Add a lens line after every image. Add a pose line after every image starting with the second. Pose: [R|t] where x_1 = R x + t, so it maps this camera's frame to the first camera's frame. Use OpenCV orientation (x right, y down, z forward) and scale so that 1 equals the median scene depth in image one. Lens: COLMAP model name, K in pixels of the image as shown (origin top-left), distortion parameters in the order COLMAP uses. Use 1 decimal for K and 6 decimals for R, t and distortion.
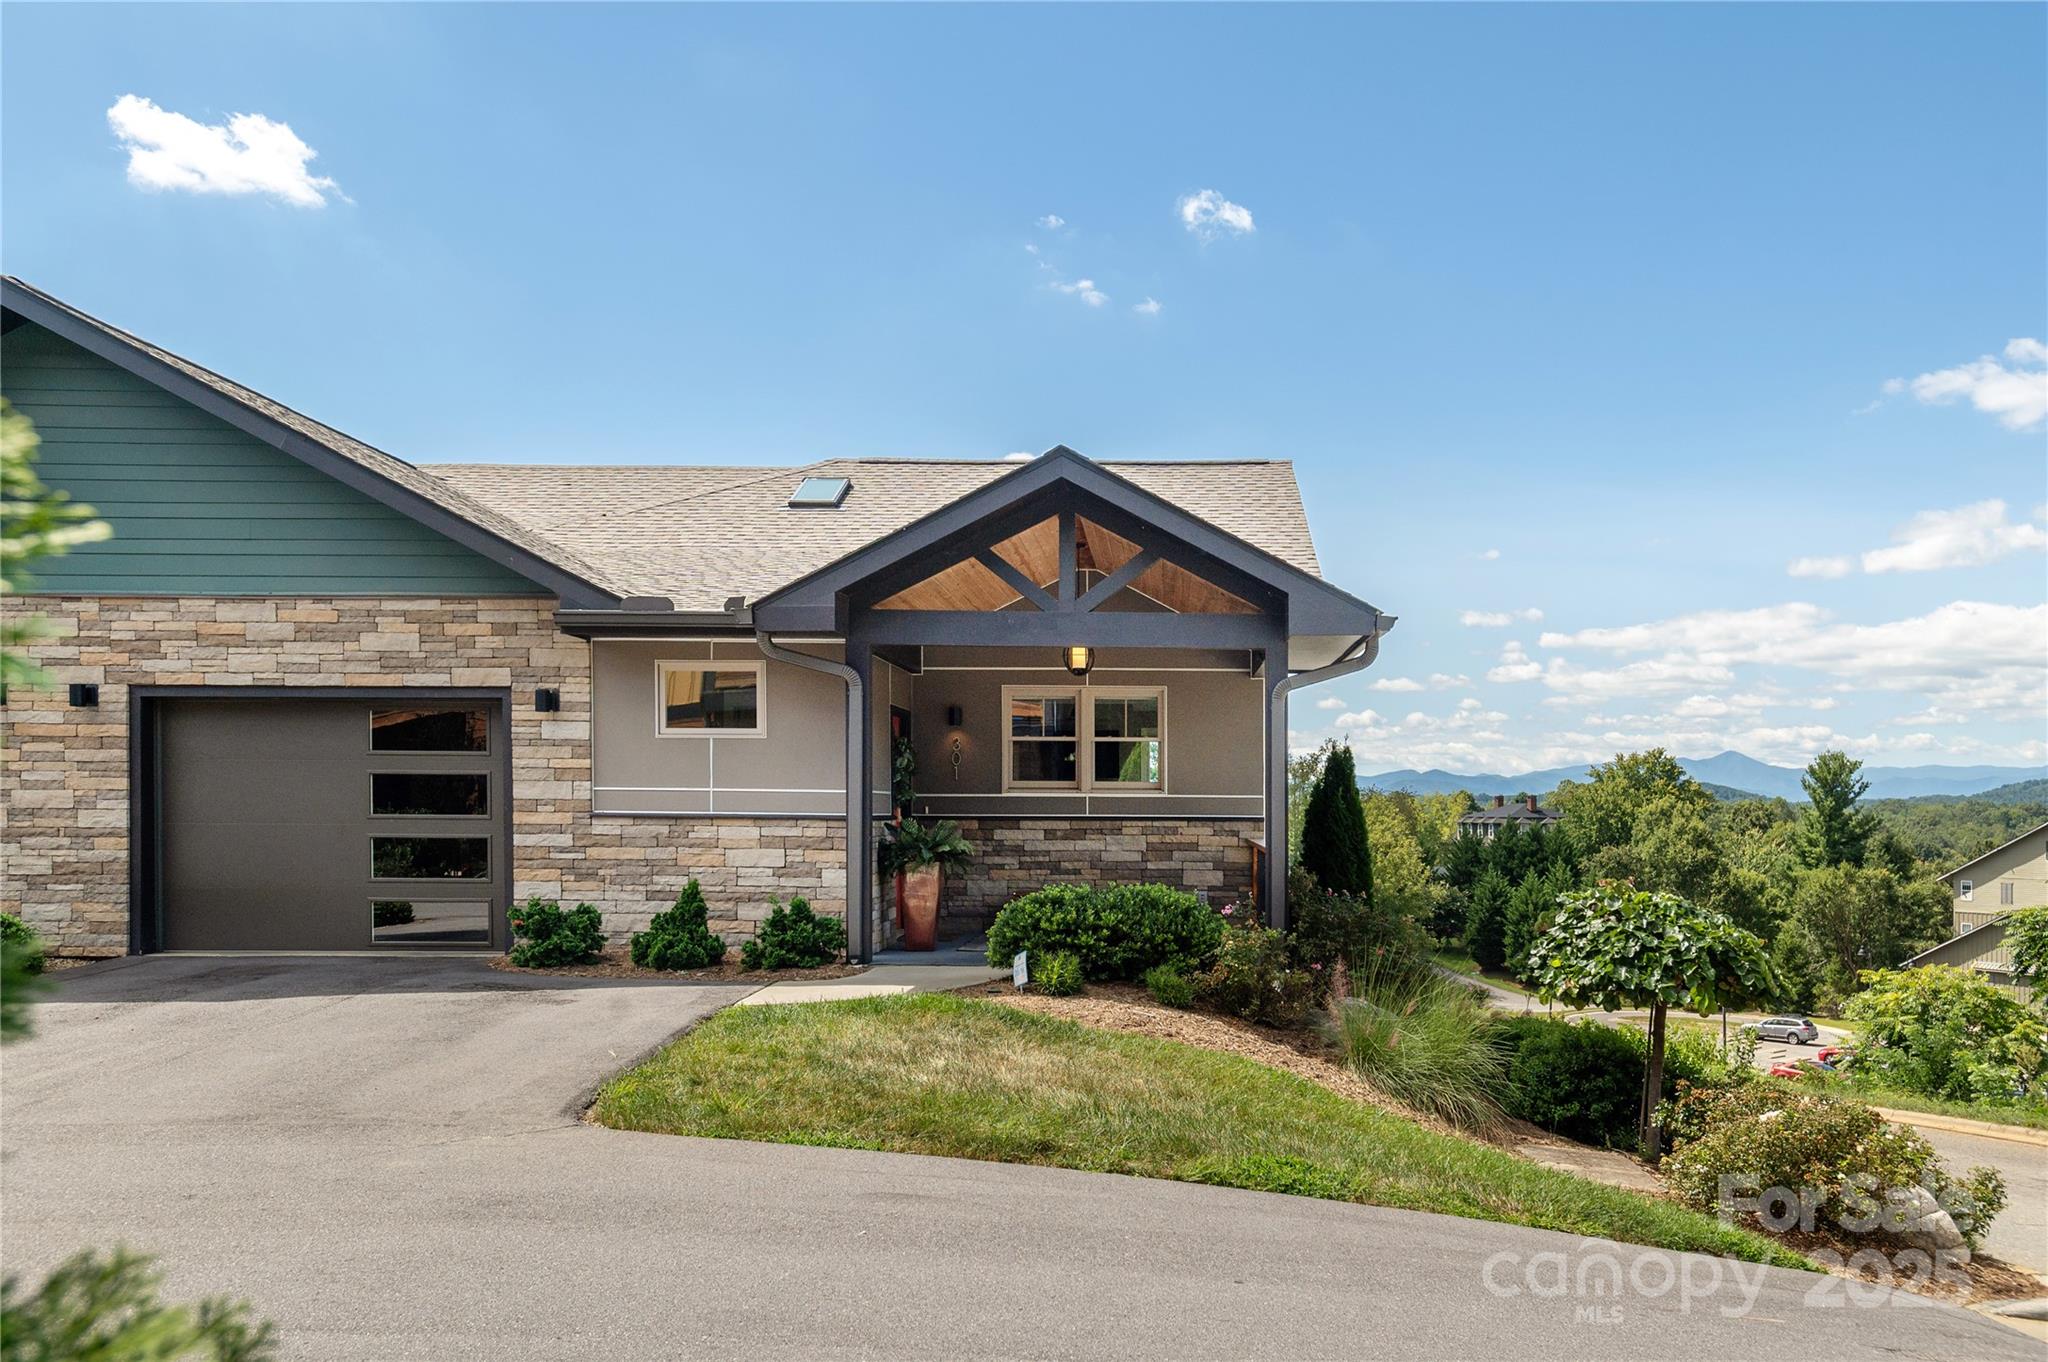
lens RADIAL K [[1506.2, 0, 1057.8], [0, 1506.2, 763.6], [0, 0, 1]] dist [0.013328, 0.002613]
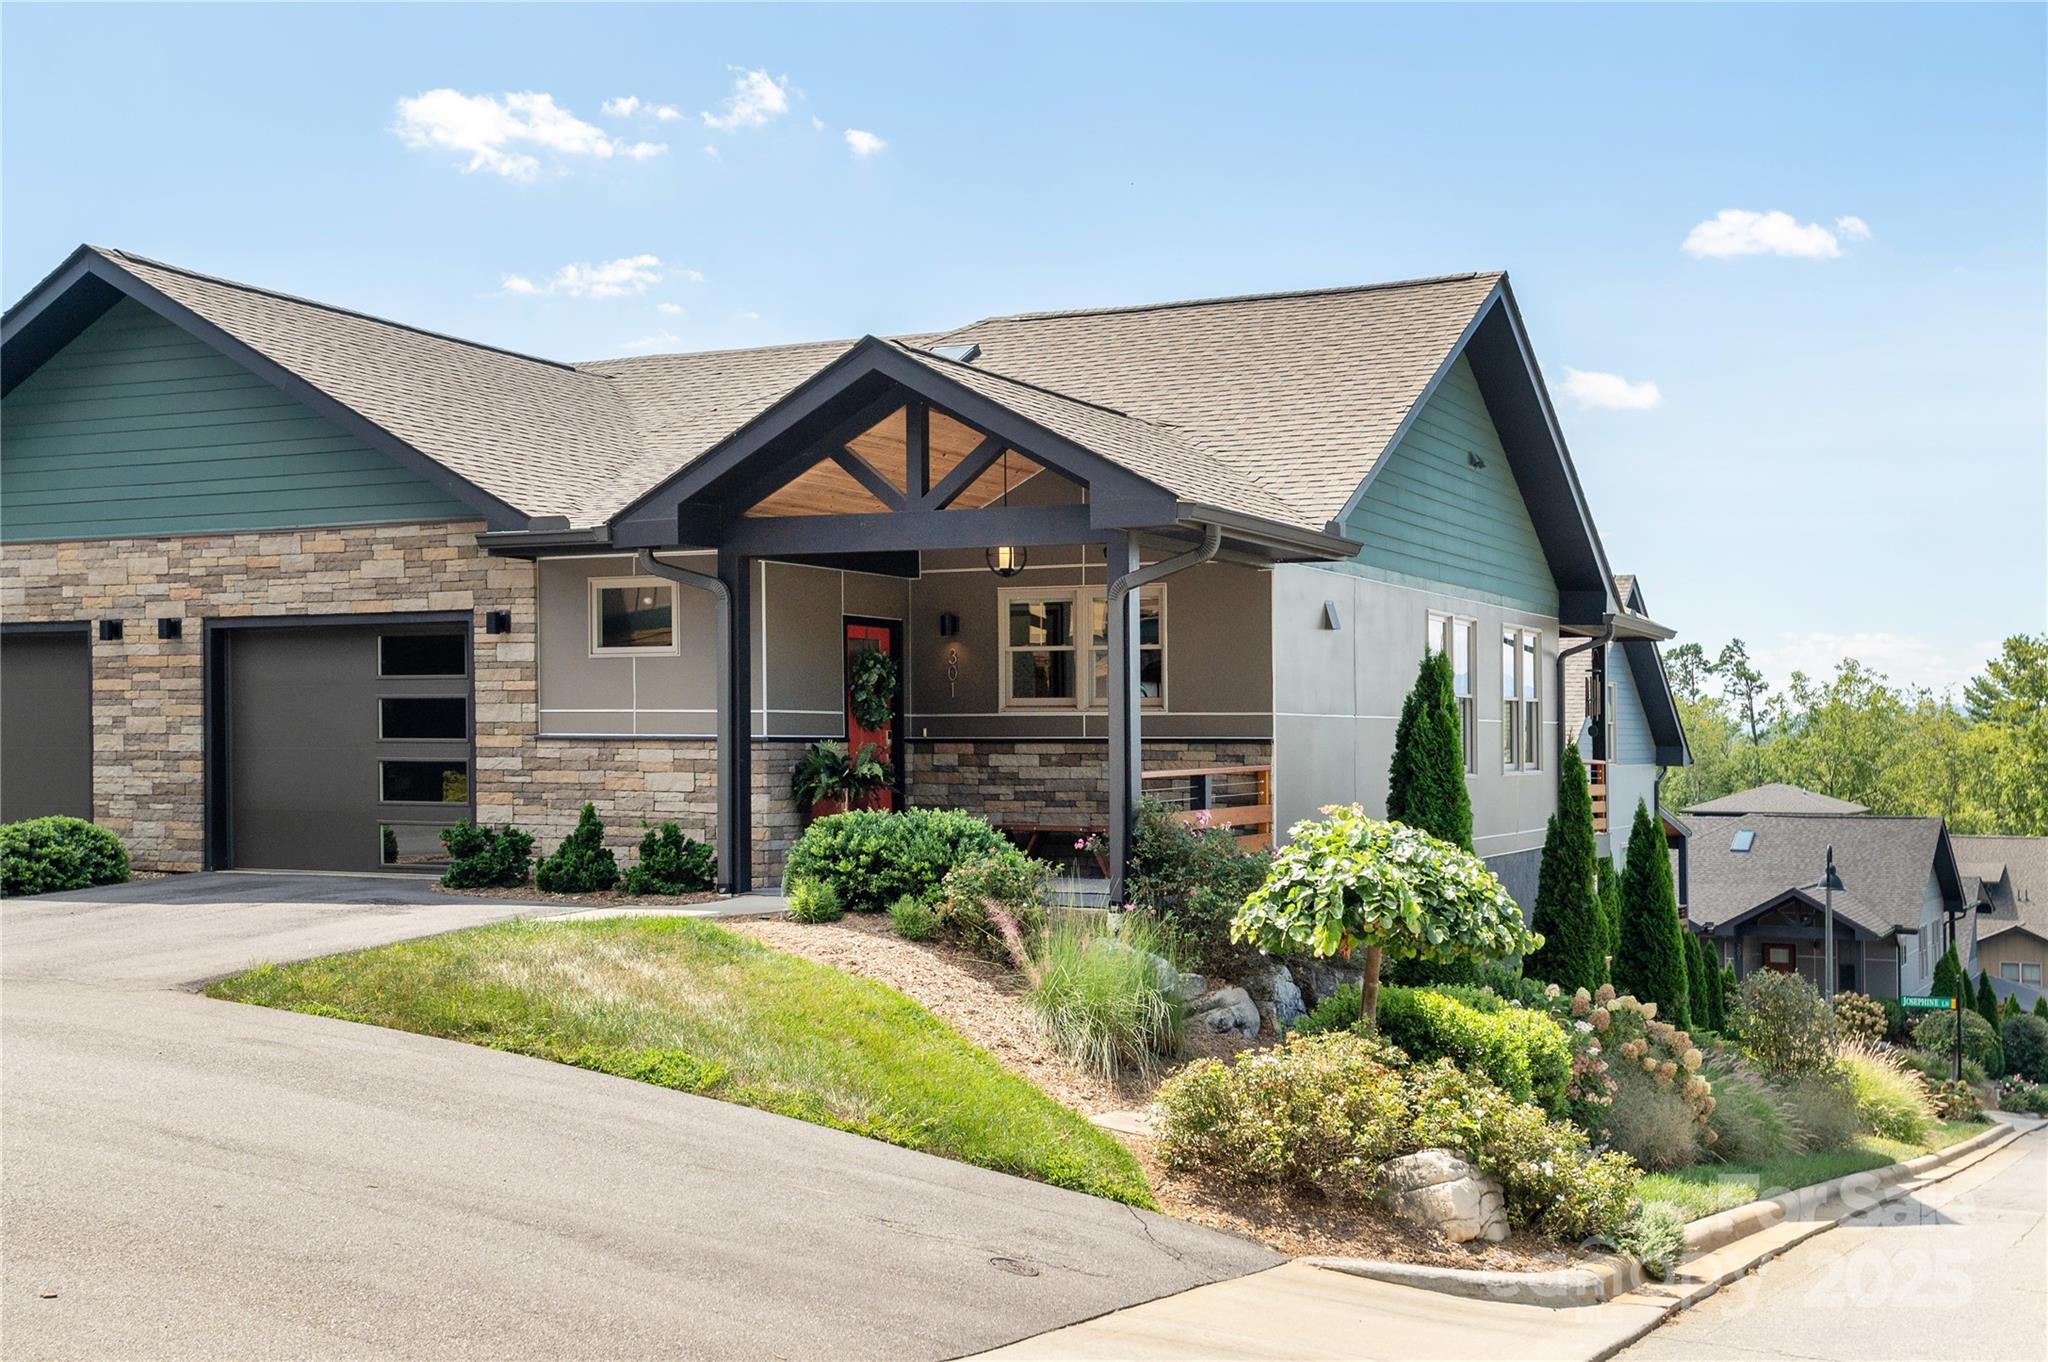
lens RADIAL K [[2132.7, 0, 1023.0], [0, 2132.7, 686.2], [0, 0, 1]] dist [0.000234, 0.000000]
pose [[0.911262, -0.013526, -0.411605, 0.536889], [0.014624, 0.999893, -0.000484, 0.005581], [0.411568, -0.005578, 0.911362, -0.133281]]
